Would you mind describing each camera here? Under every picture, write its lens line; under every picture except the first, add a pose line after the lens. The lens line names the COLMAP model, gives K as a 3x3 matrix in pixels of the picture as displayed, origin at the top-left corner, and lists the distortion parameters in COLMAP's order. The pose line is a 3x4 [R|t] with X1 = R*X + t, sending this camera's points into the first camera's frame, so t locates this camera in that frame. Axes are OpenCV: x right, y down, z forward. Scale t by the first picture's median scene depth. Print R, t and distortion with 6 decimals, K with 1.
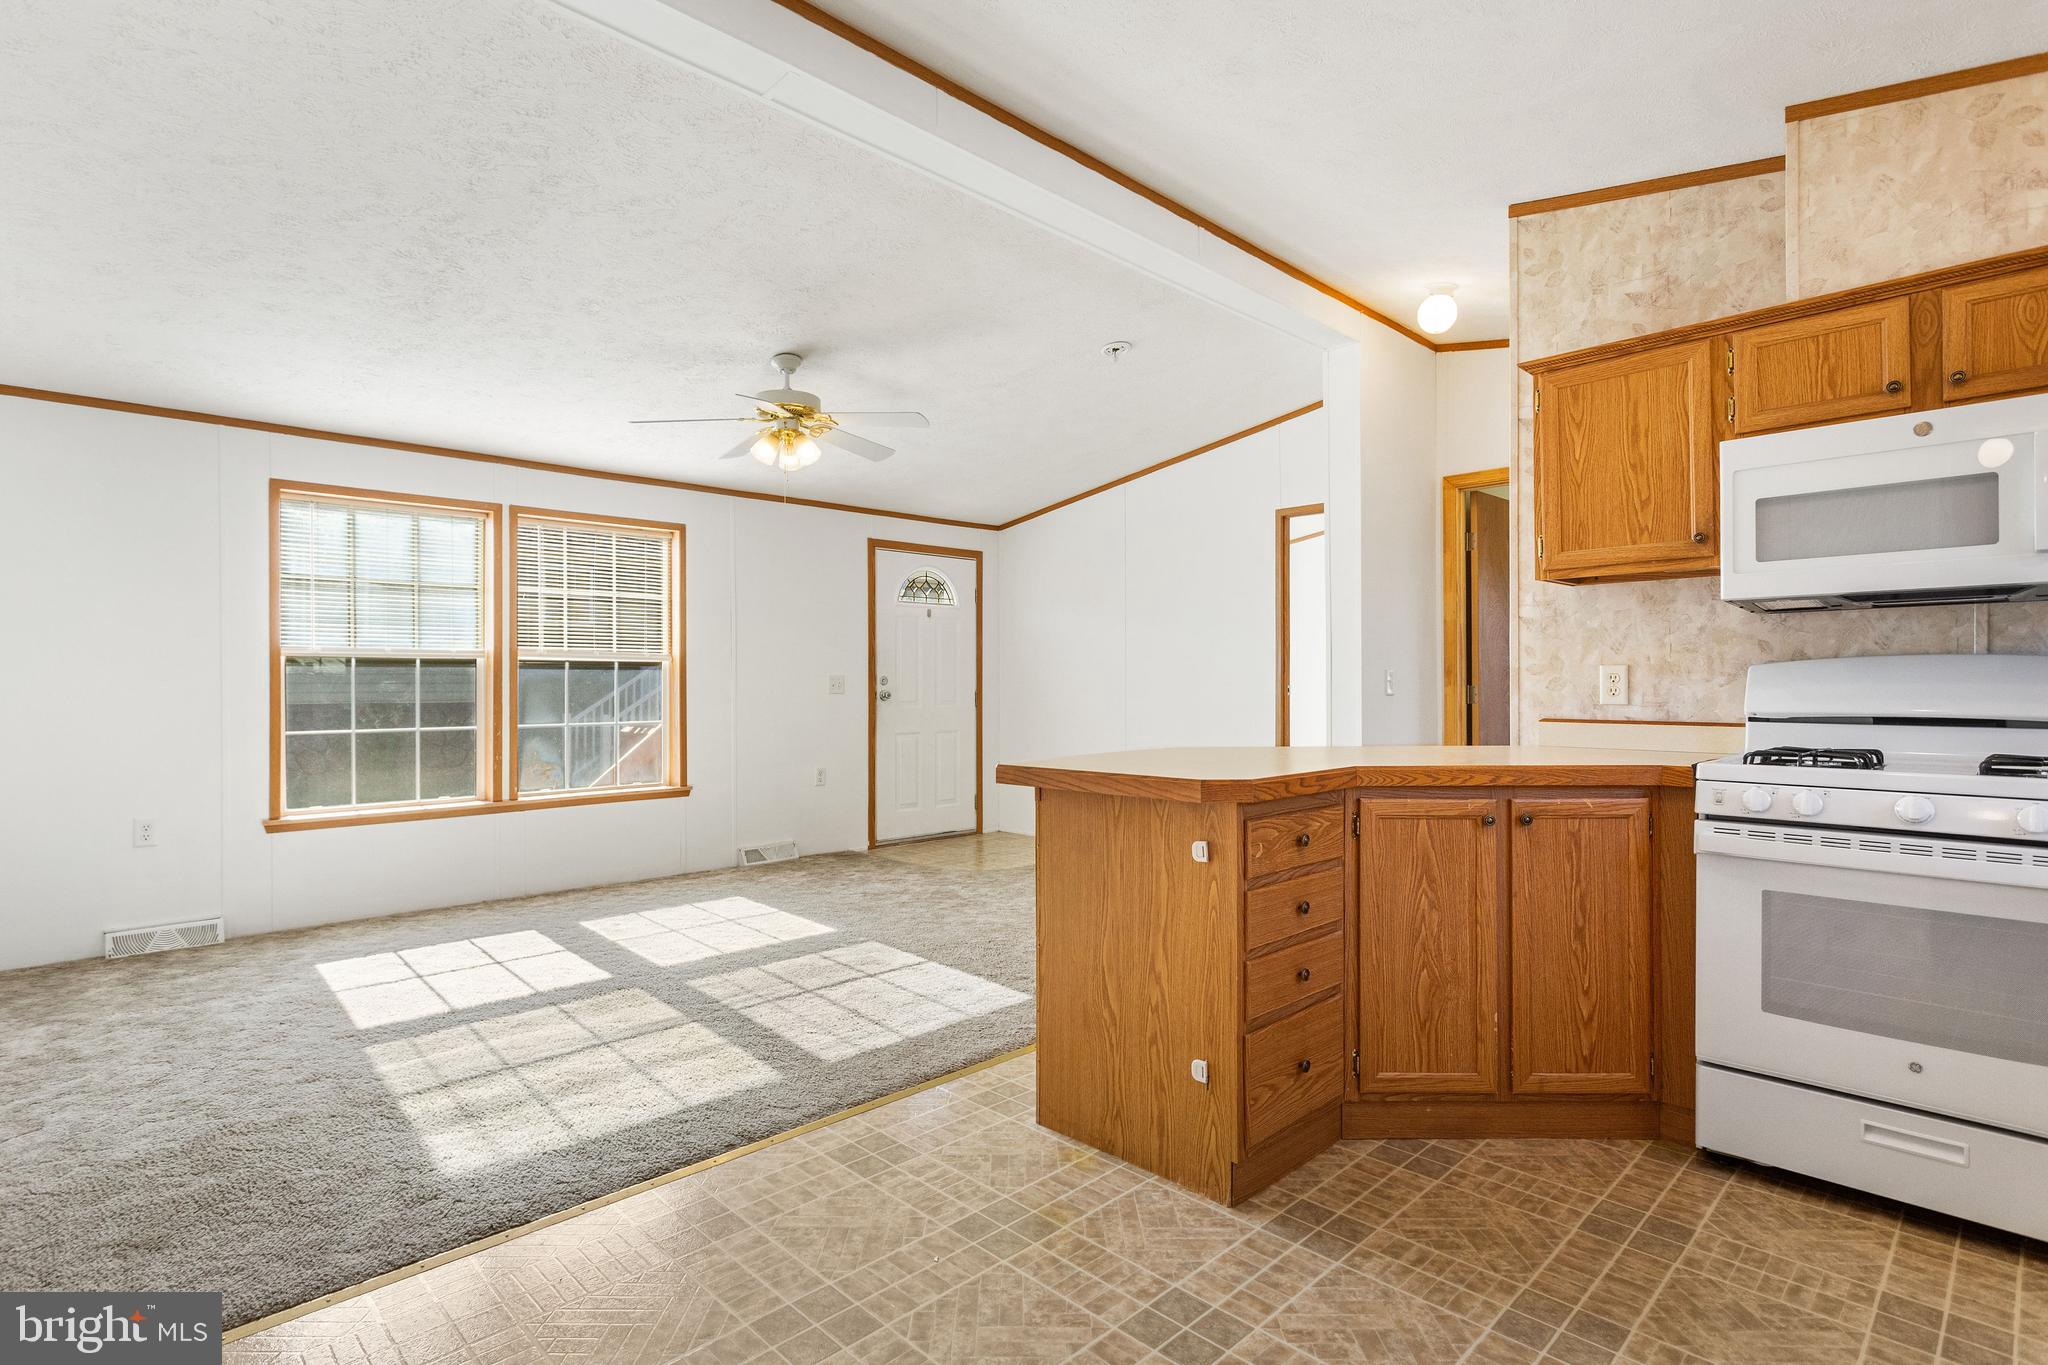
lens RADIAL K [[1035.1, 0, 1022.0], [0, 1035.1, 667.3], [0, 0, 1]] dist [-0.002352, 0.000743]
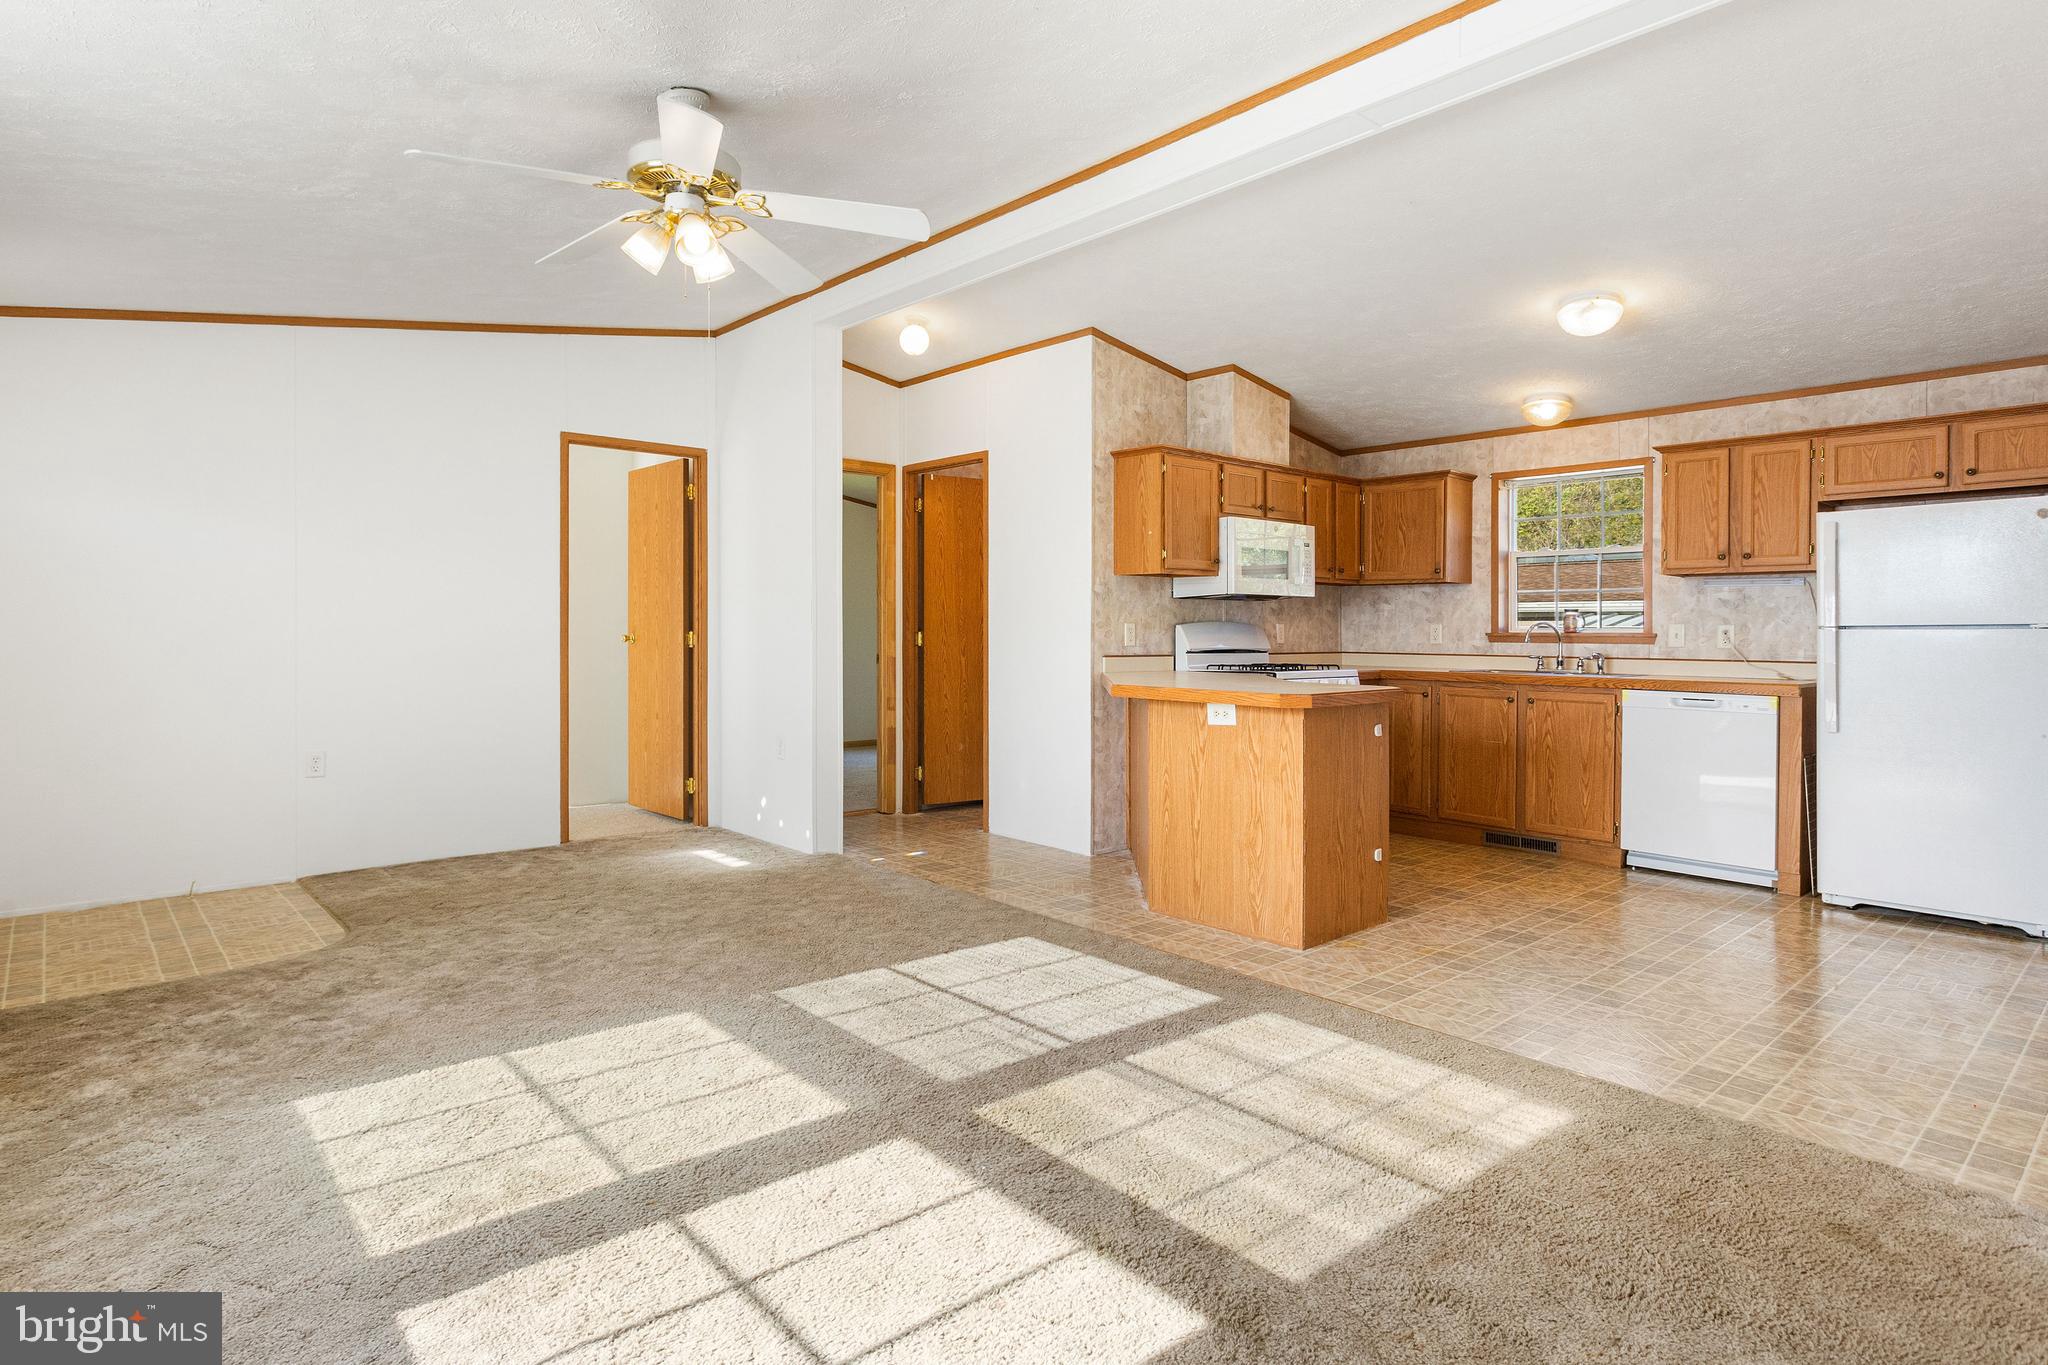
lens RADIAL K [[1118.8, 0, 945.4], [0, 1118.8, 608.1], [0, 0, 1]] dist [-0.001754, 0.002255]
pose [[0.052483, 0.023241, 0.998351, -1.570136], [-0.019770, 0.999557, -0.022229, 0.024264], [-0.998426, -0.018571, 0.052920, 1.449802]]
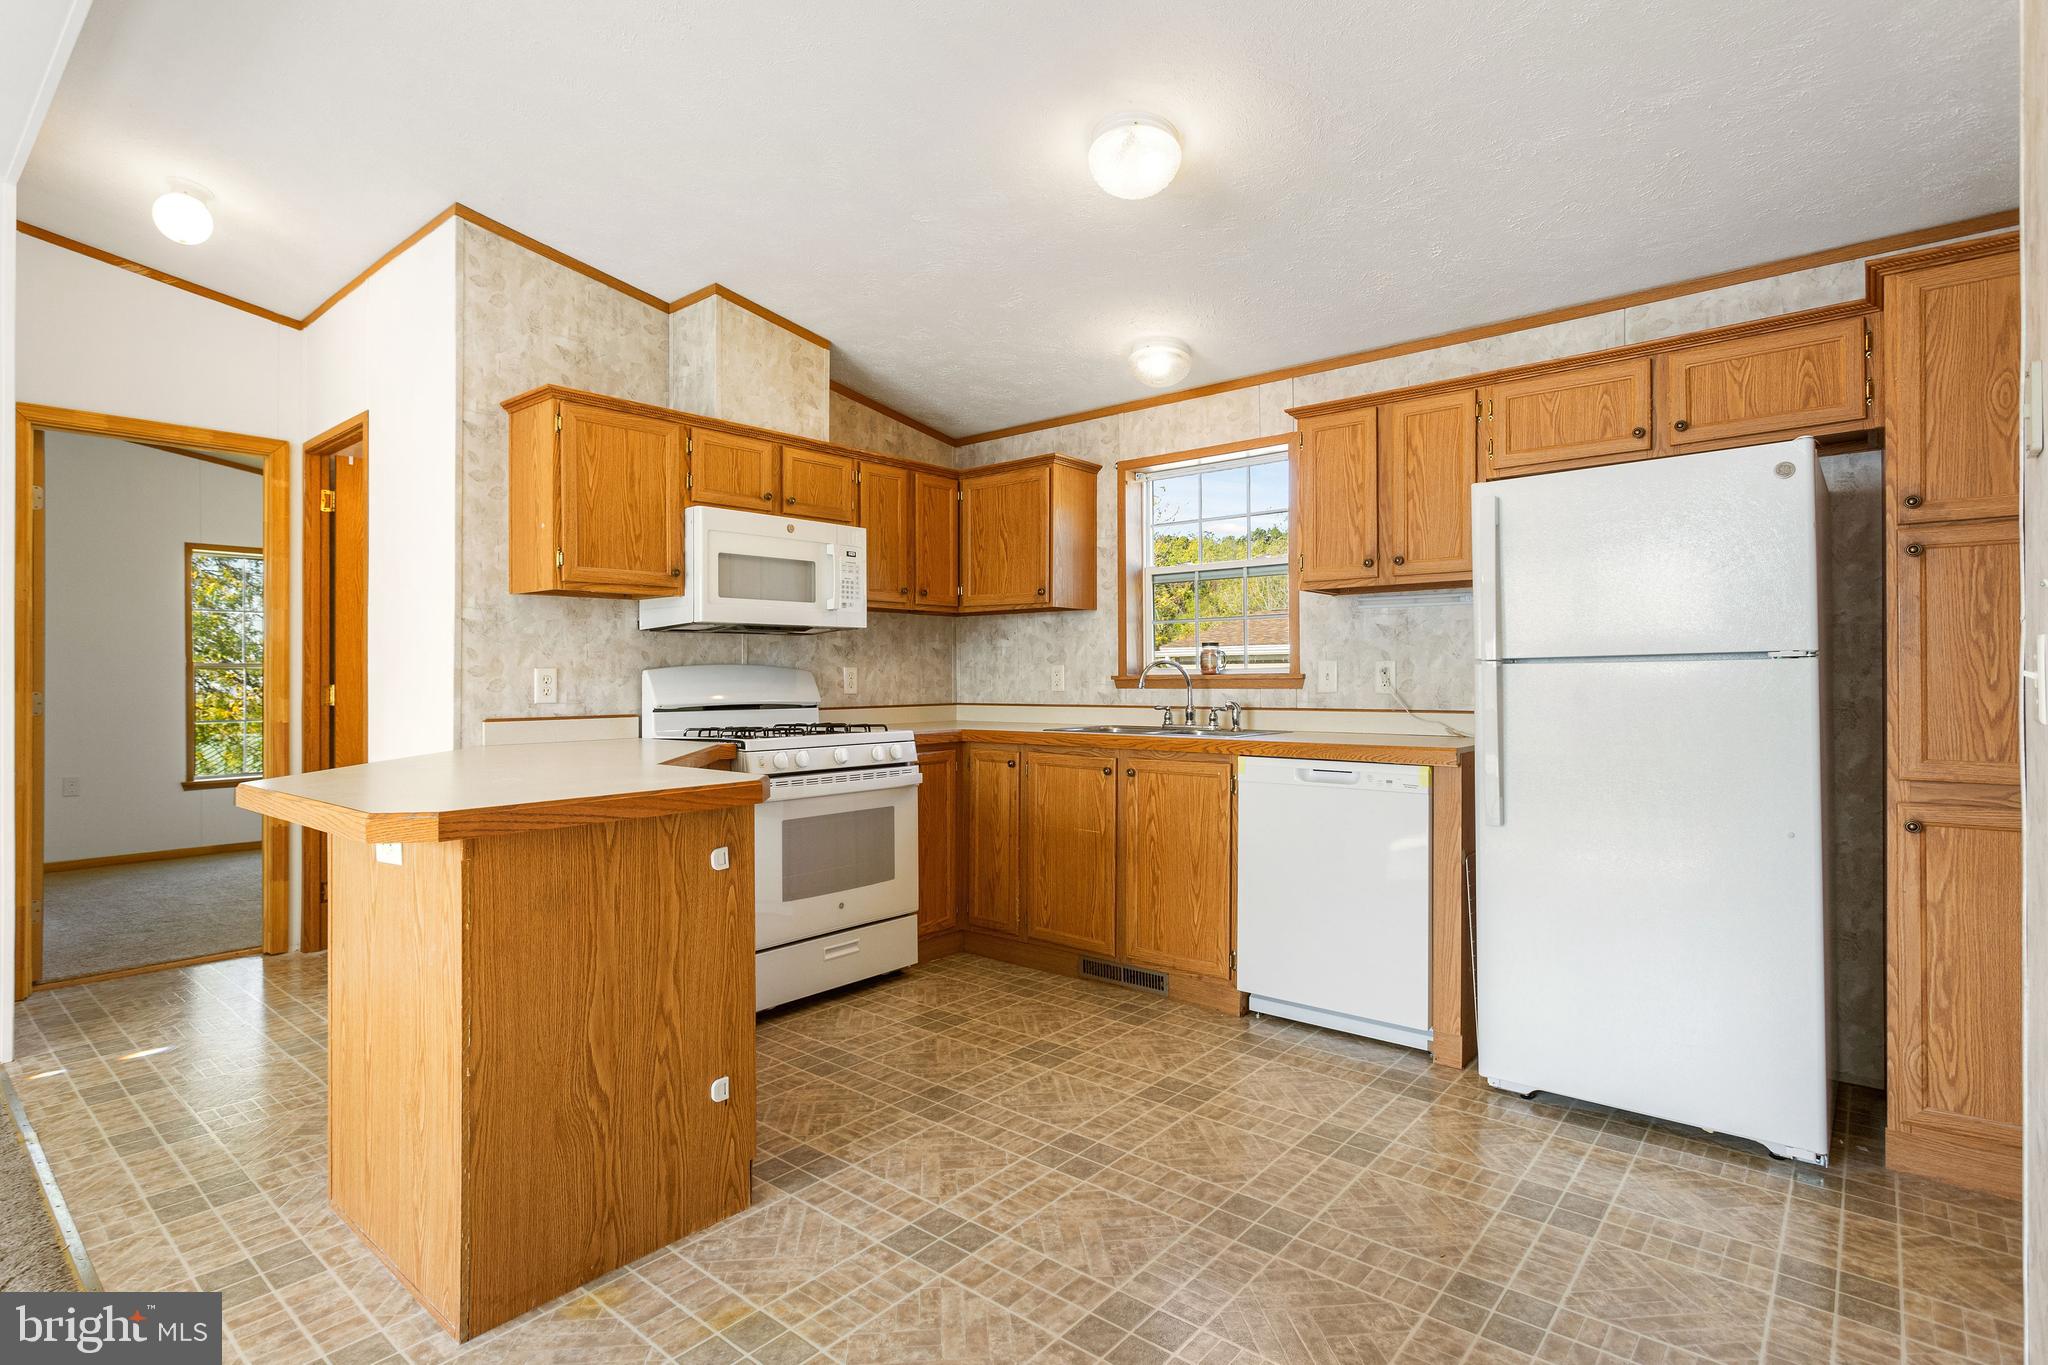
lens RADIAL K [[1035.1, 0, 1004.4], [0, 1035.1, 649.6], [0, 0, 1]] dist [-0.002352, 0.000743]
pose [[-0.105785, 0.030828, 0.993911, -0.718255], [-0.005932, 0.999482, -0.031632, 0.012207], [-0.994371, -0.009242, -0.105548, 0.745286]]
